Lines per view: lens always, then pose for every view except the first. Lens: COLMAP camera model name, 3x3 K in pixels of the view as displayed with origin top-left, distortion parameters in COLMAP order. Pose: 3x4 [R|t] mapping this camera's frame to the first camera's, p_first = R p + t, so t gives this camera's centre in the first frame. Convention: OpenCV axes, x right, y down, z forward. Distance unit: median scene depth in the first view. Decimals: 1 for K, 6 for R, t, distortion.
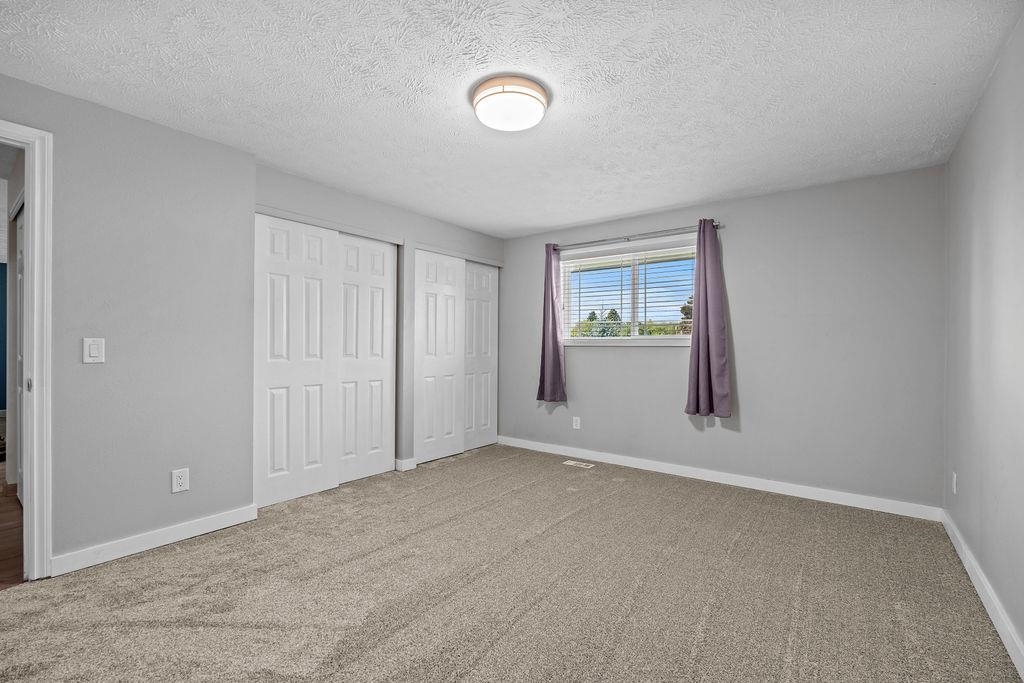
lens RADIAL K [[450.2, 0, 510.8], [0, 450.2, 334.6], [0, 0, 1]] dist [-0.001288, 0.000369]
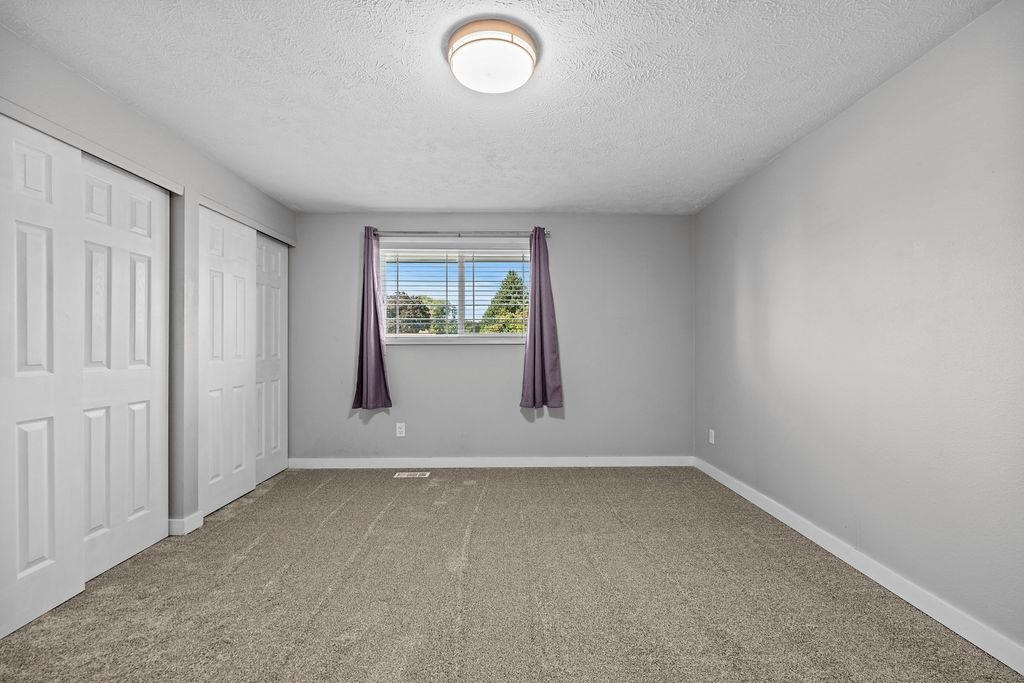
lens RADIAL K [[450.2, 0, 510.8], [0, 450.2, 334.6], [0, 0, 1]] dist [-0.001288, 0.000369]
pose [[0.780873, 0.005317, 0.624667, -0.276333], [-0.008724, 0.999959, 0.002395, 0.001249], [-0.624629, -0.007320, 0.780888, 0.176987]]
